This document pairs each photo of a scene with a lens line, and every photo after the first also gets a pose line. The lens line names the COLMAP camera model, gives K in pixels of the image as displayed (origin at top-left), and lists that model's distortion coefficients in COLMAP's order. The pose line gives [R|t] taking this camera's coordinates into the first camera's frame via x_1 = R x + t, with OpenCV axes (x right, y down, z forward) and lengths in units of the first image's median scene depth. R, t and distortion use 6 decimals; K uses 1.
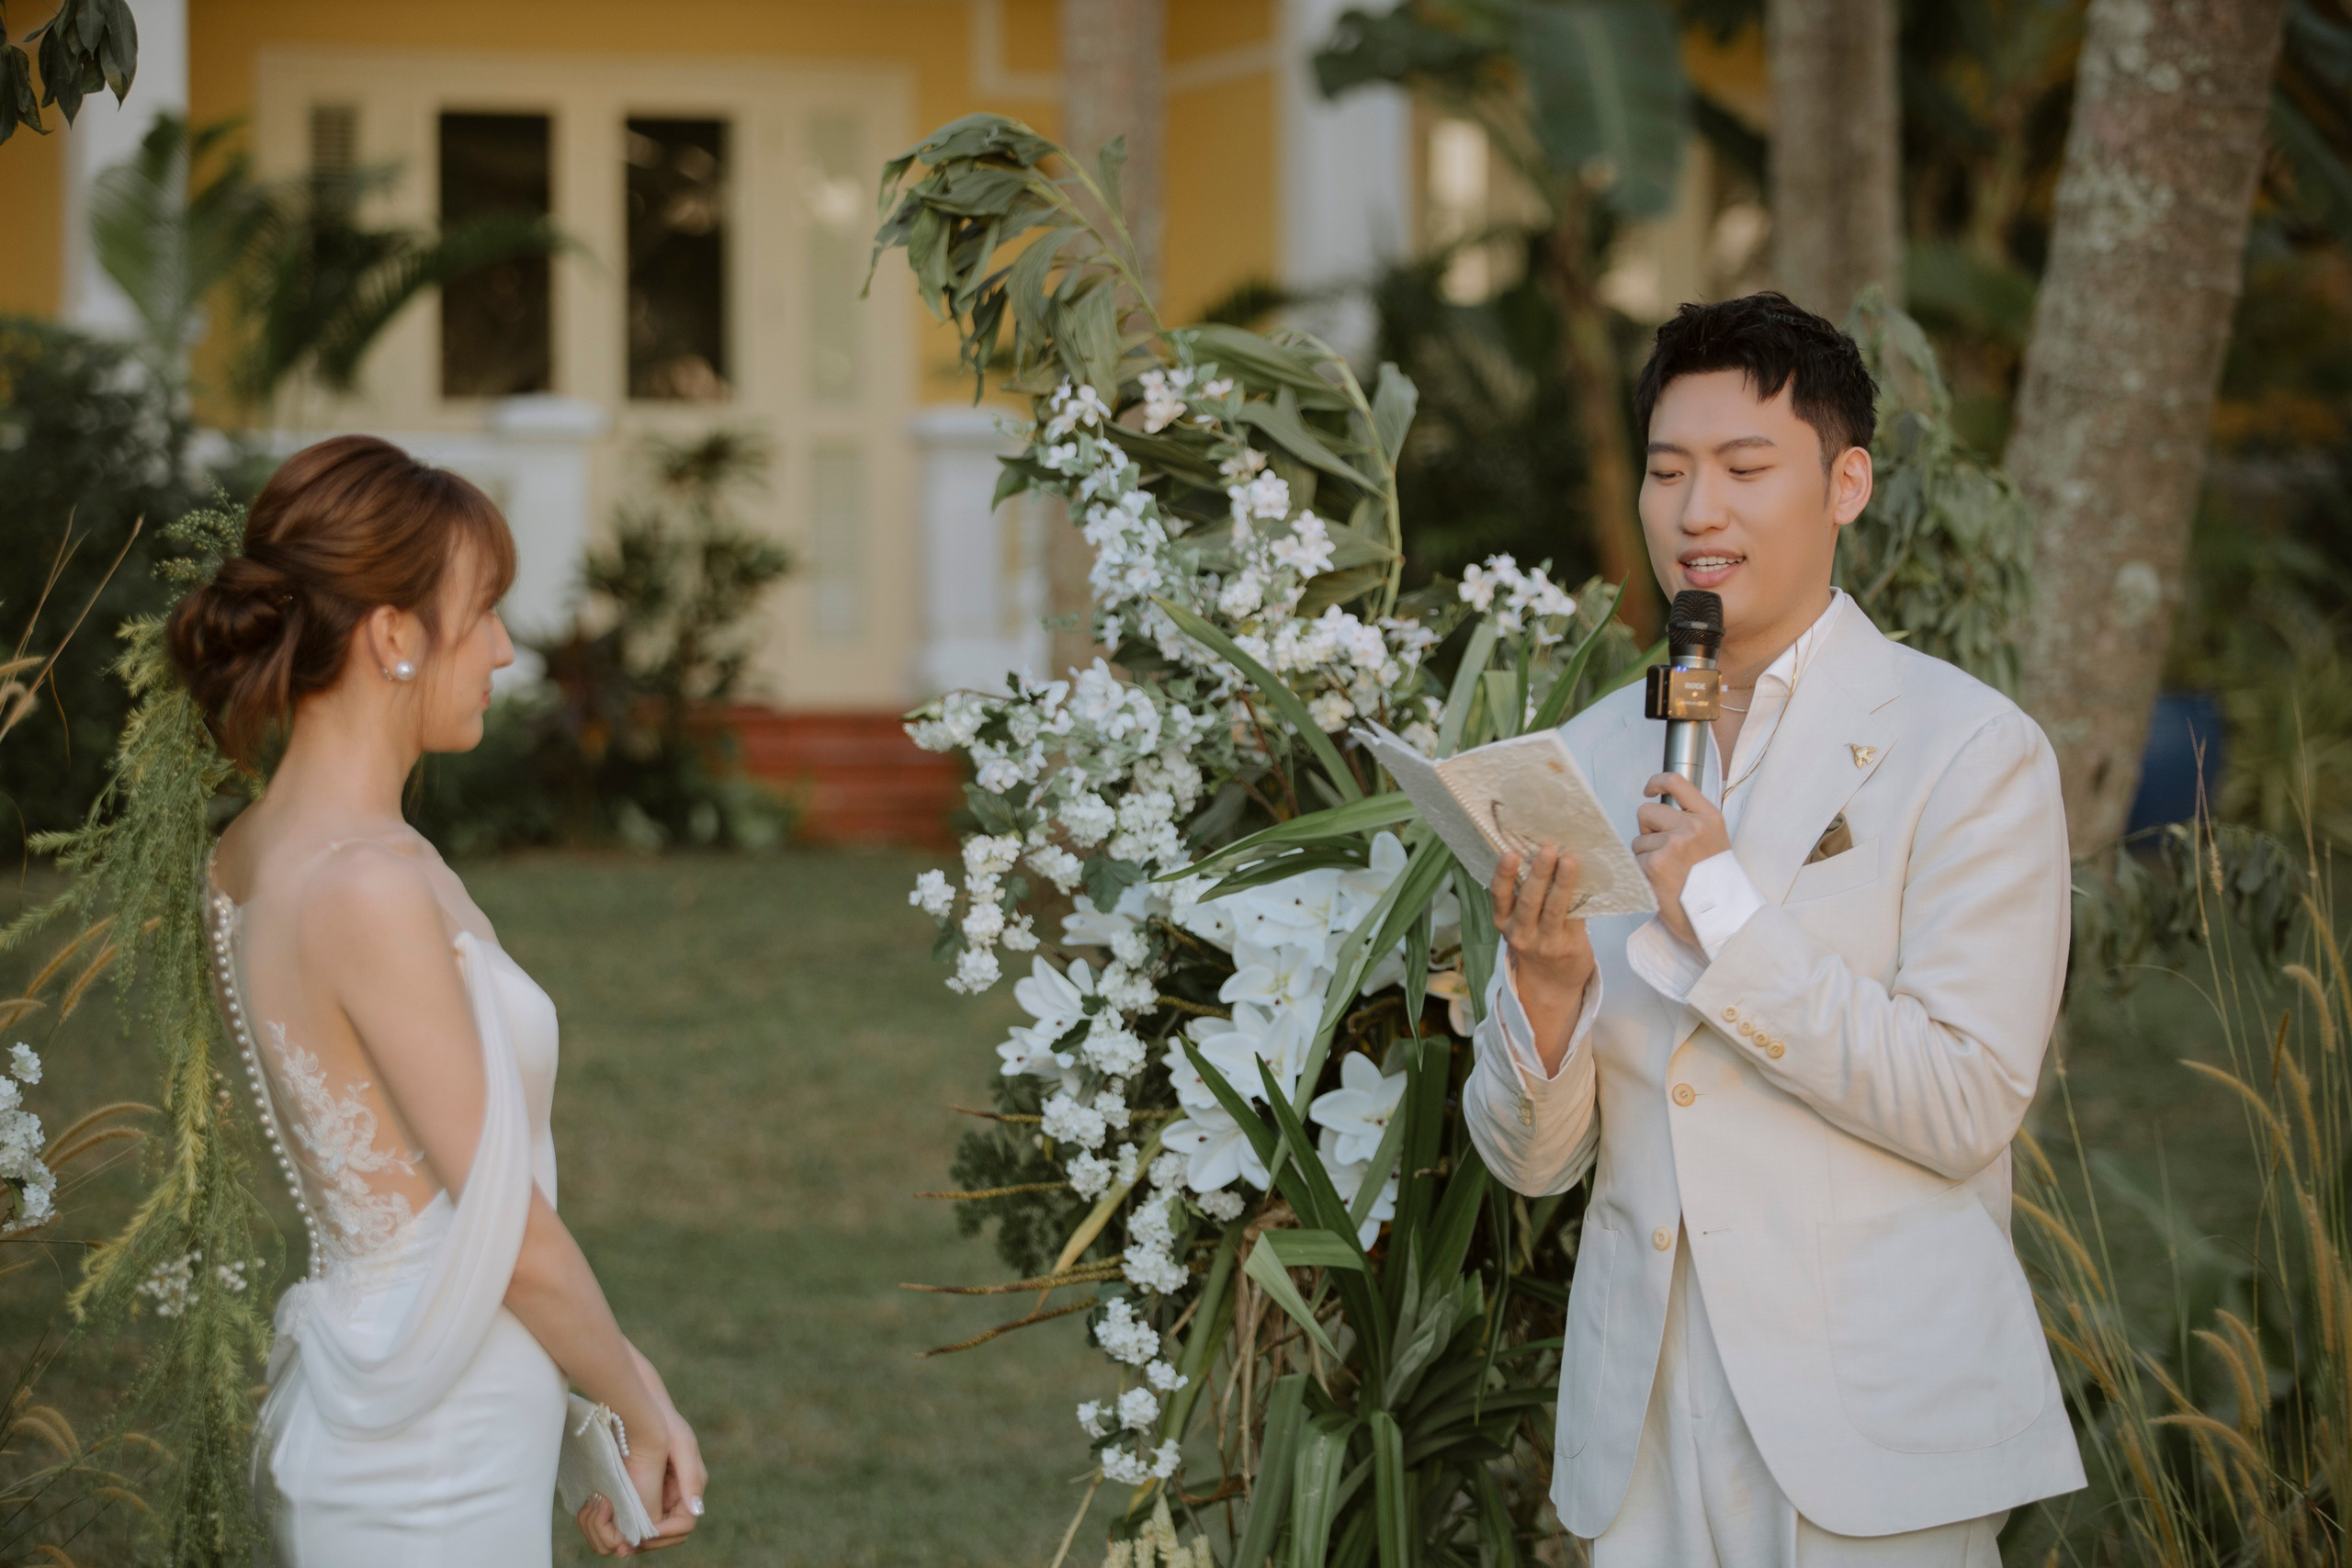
lens RADIAL K [[7114.1, 0, 1196.5], [0, 7114.1, 847.8], [0, 0, 1]] dist [0.029727, 0.000000]
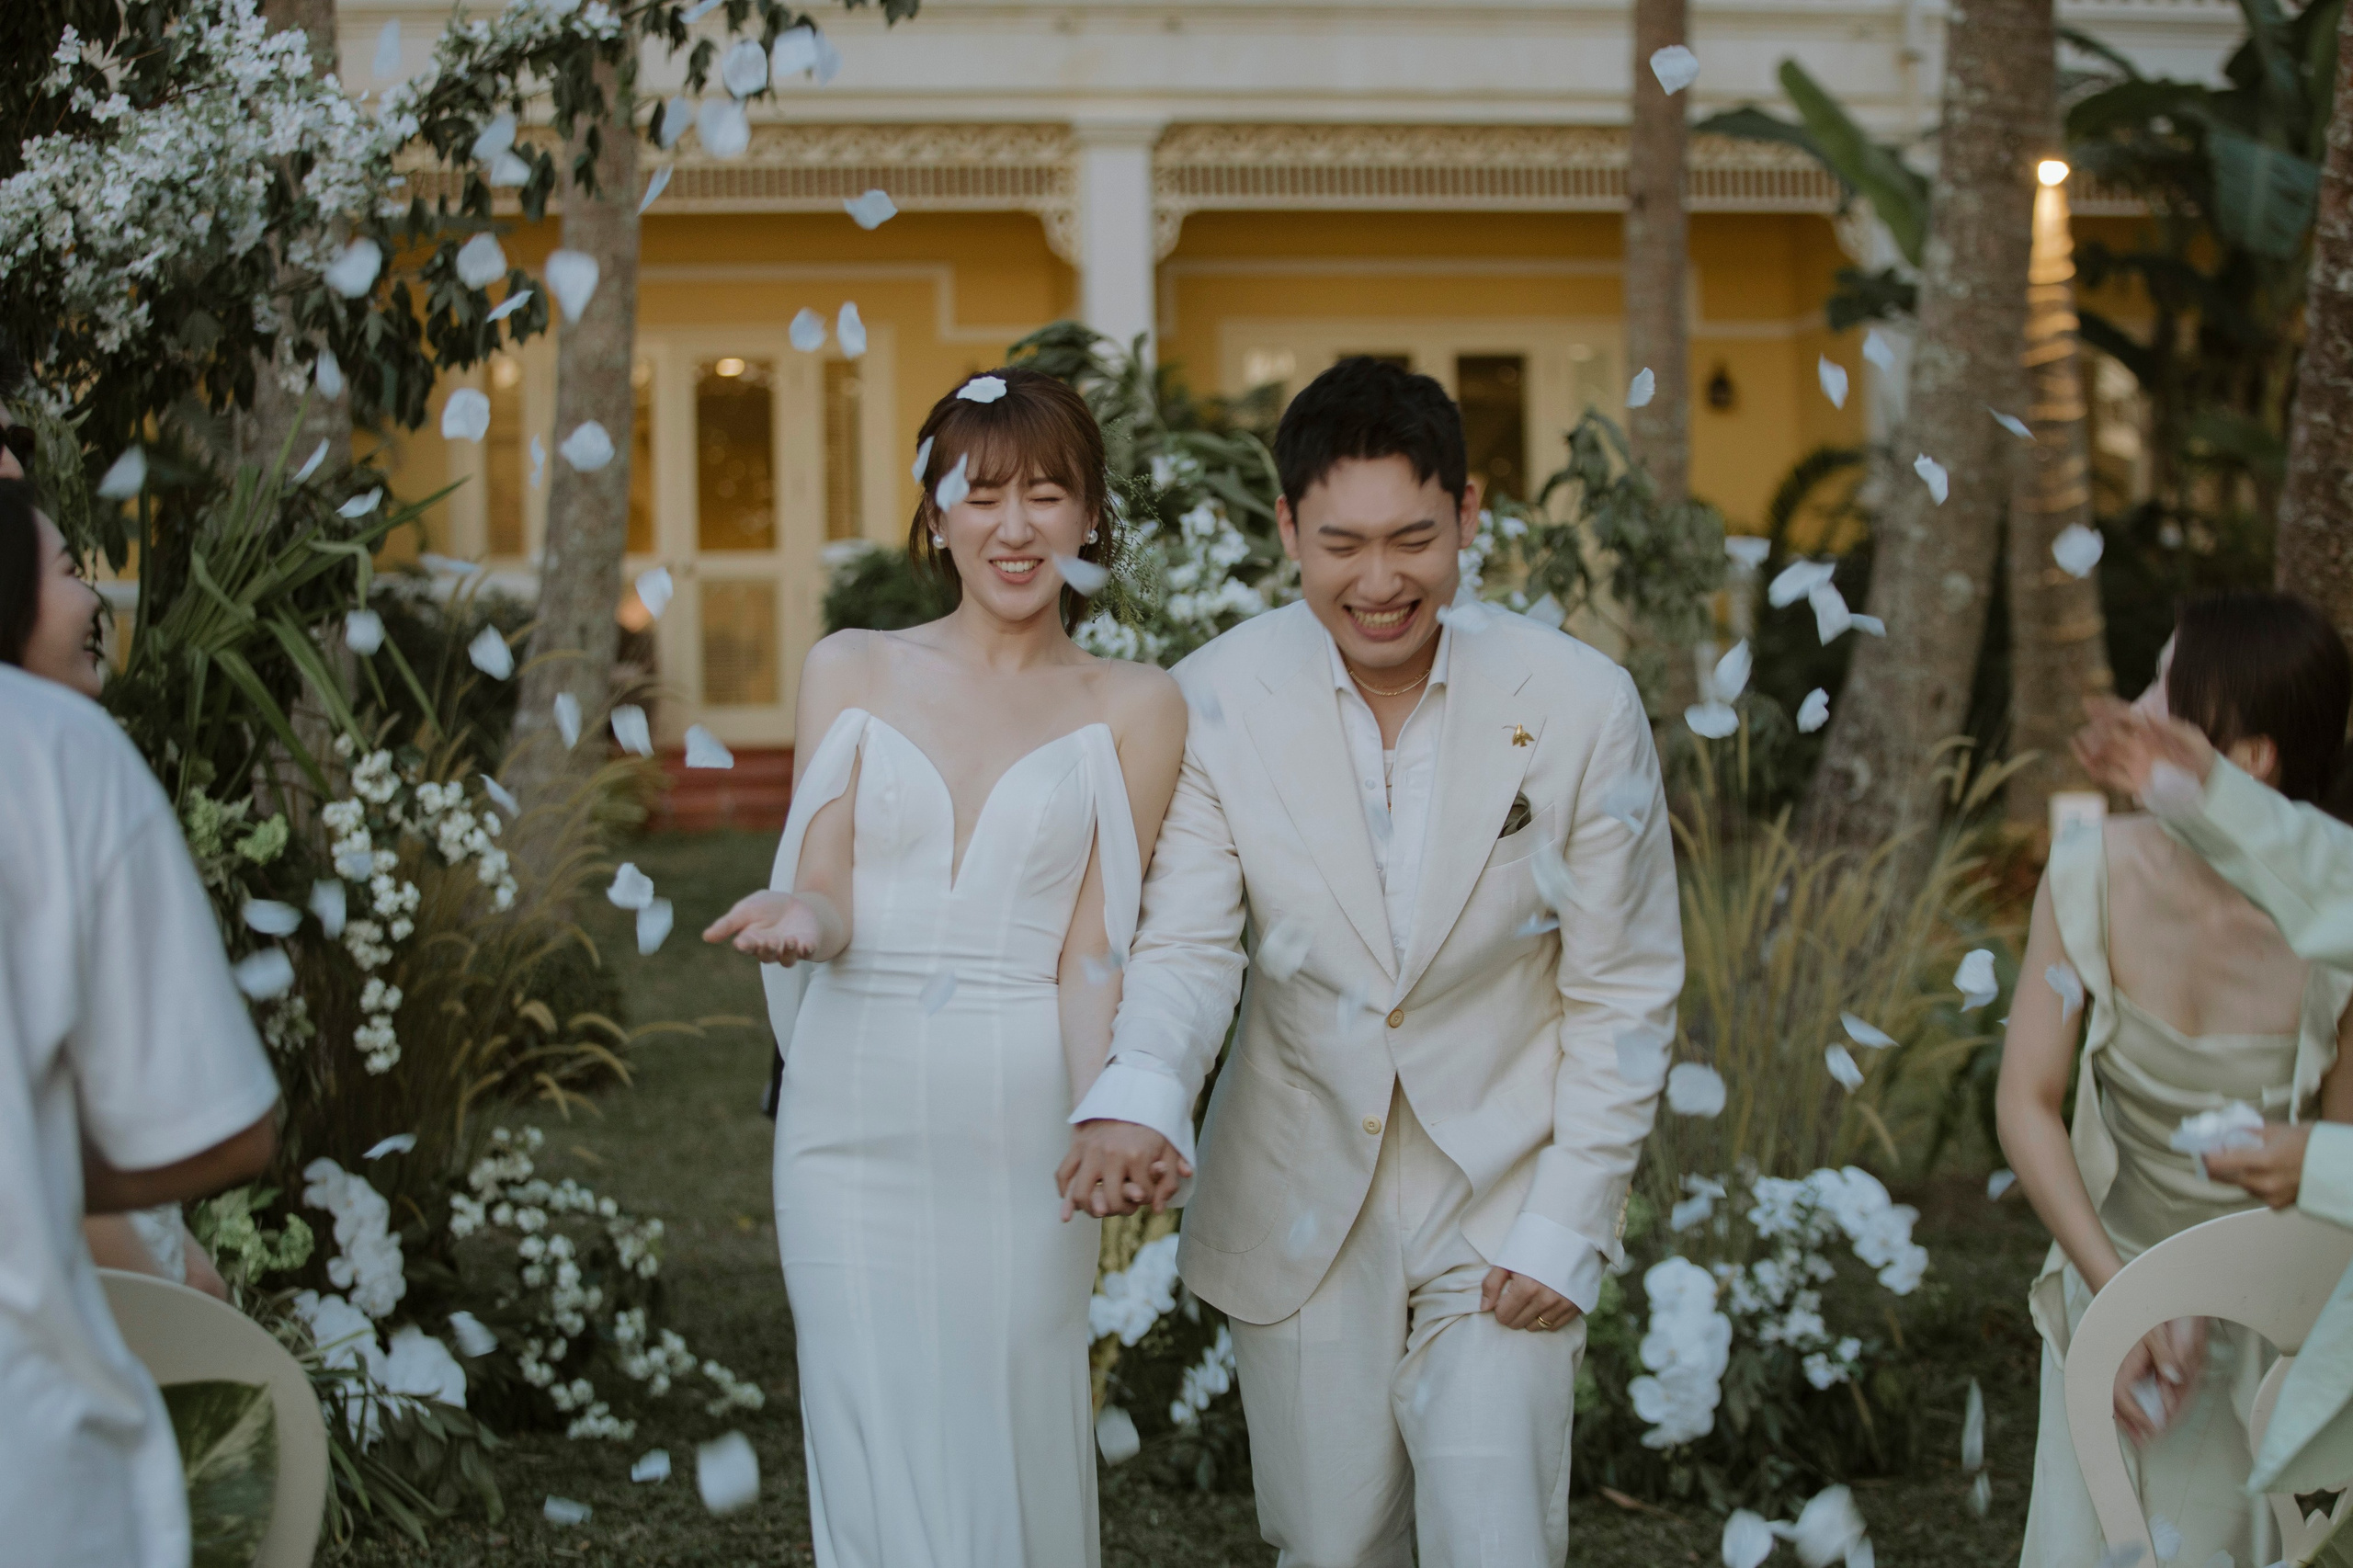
lens RADIAL K [[4871.2, 0, 1136.6], [0, 4871.2, 814.4], [0, 0, 1]] dist [-0.311974, 0.000000]
pose [[0.979480, -0.015724, -0.200929, 0.247577], [0.013424, 0.999828, -0.012801, 0.042823], [0.201096, 0.009841, 0.979522, -0.240487]]
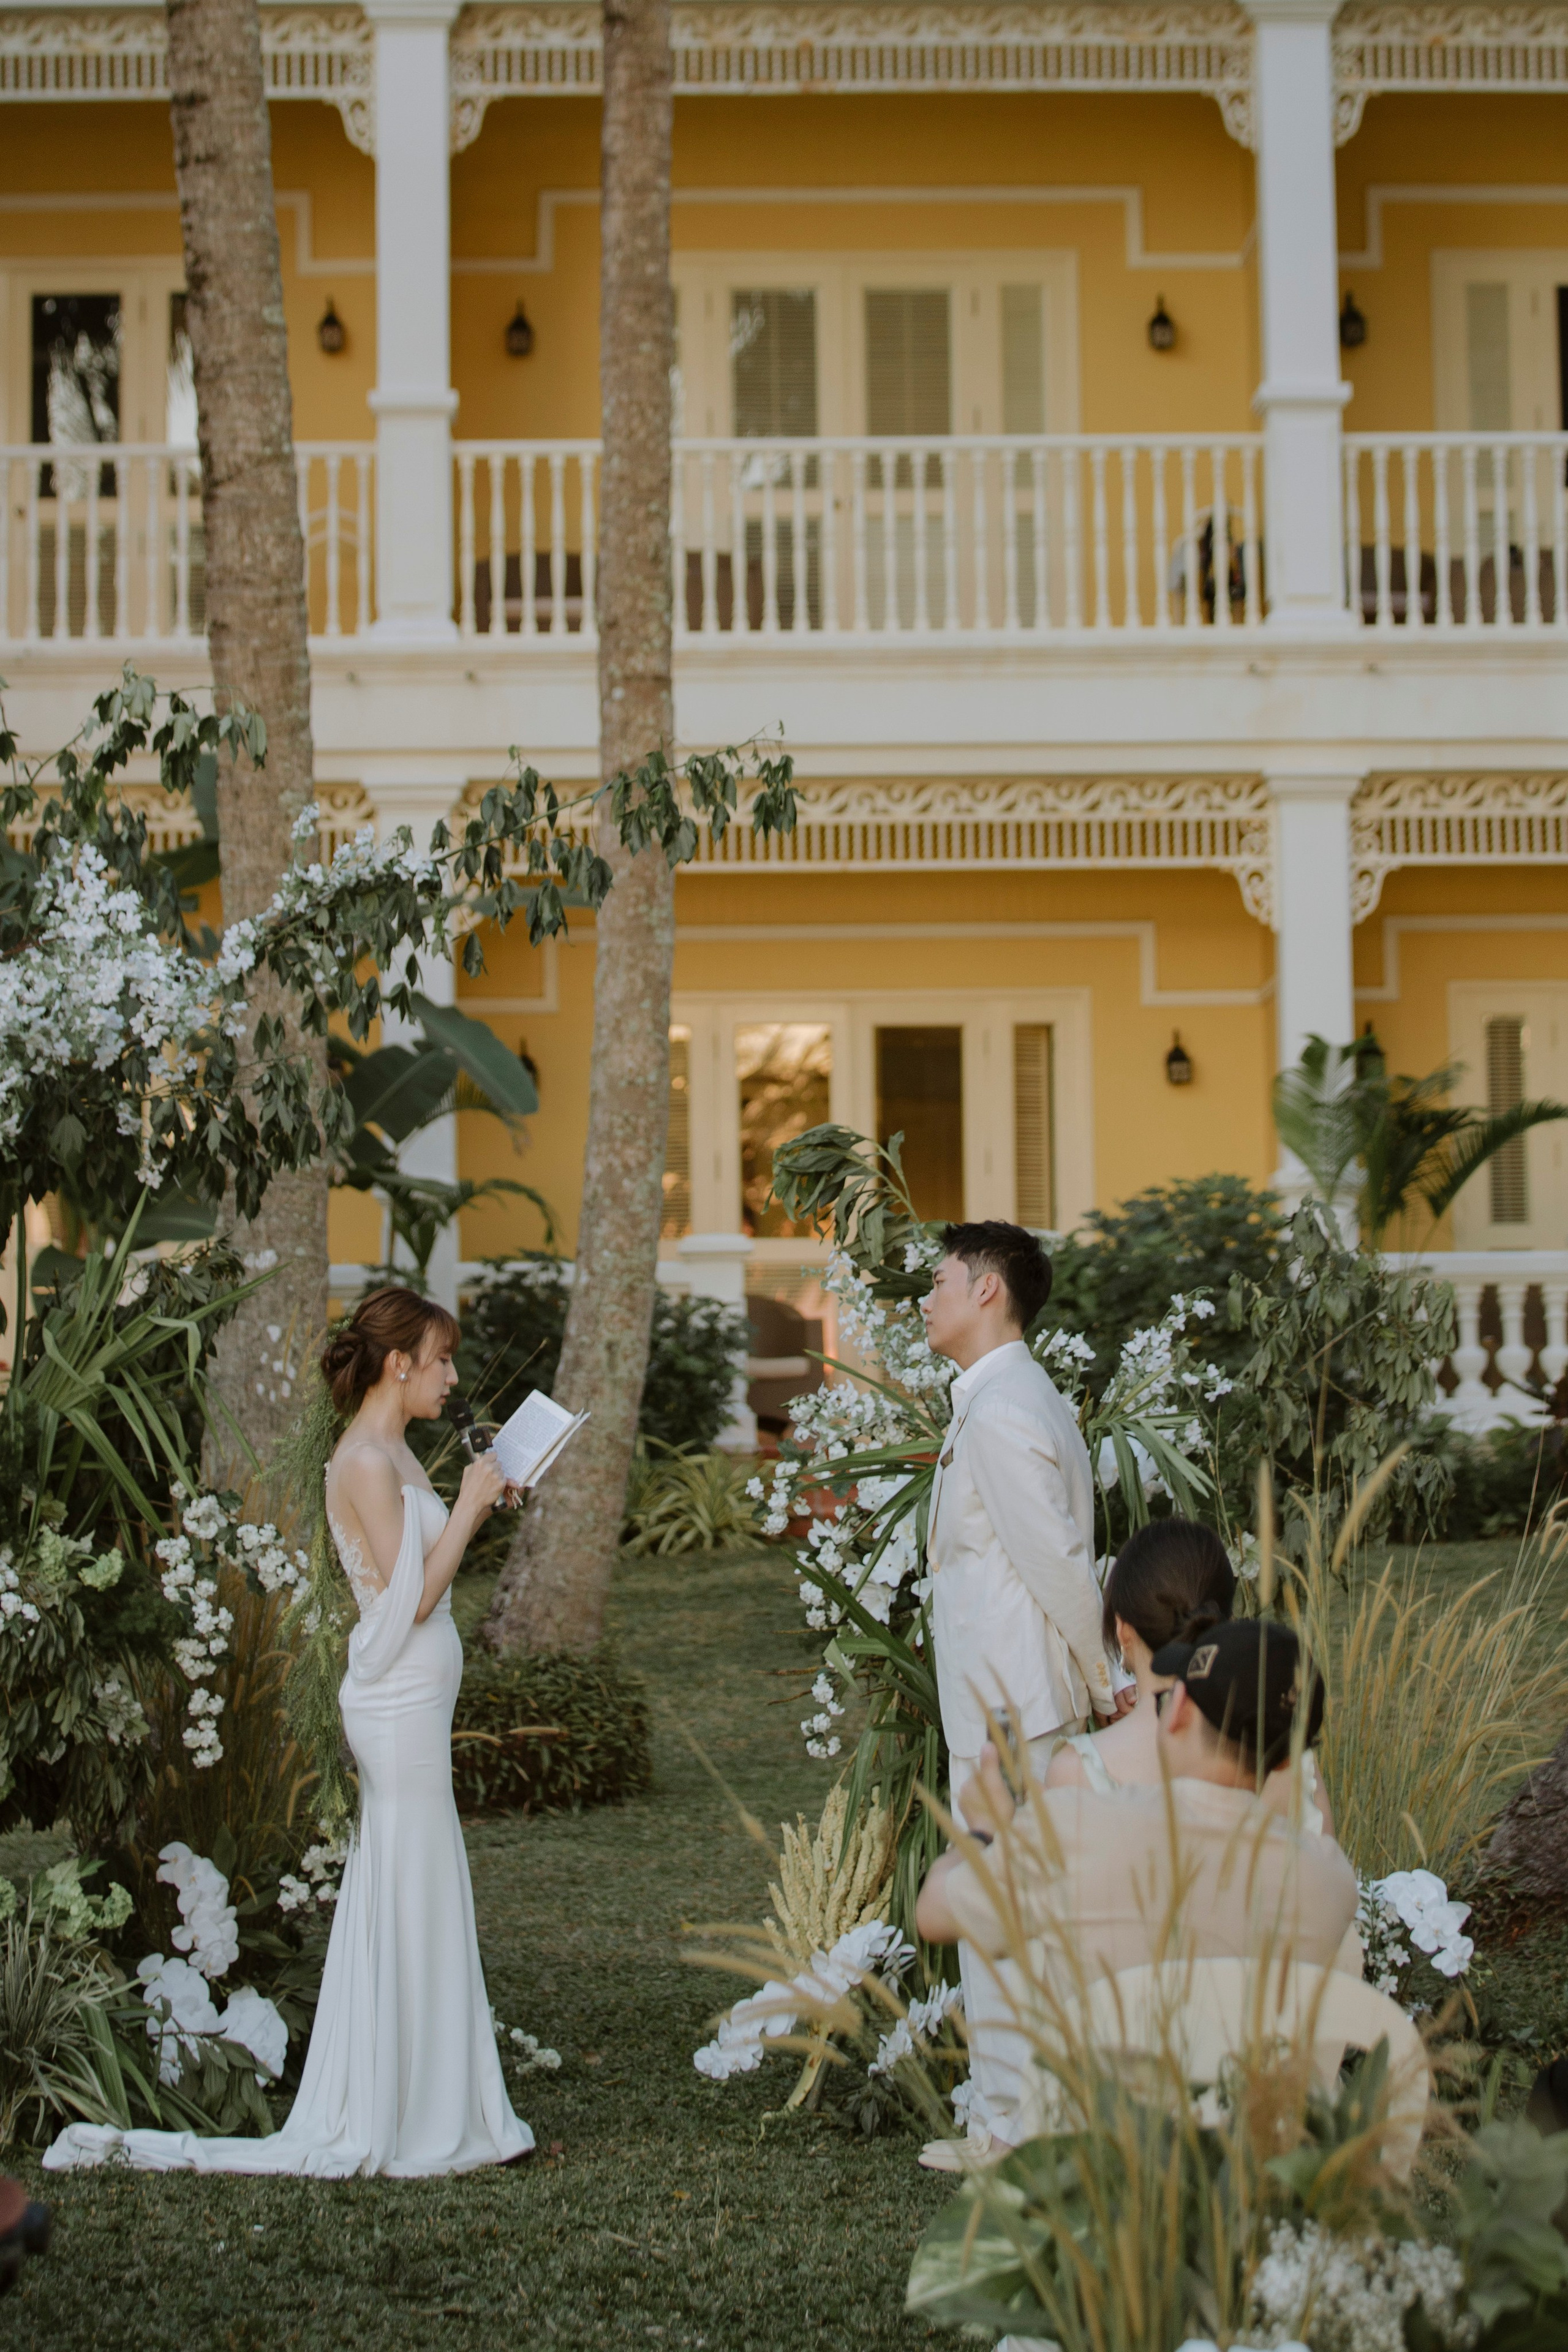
lens RADIAL K [[5957.8, 0, 769.6], [0, 5957.8, 945.1], [0, 0, 1]] dist [-0.337115, 0.000000]
pose [[0.939250, -0.036349, -0.341303, 0.573615], [-0.000105, 0.994346, -0.106186, 0.033125], [0.343233, 0.099771, 0.933936, -0.681847]]
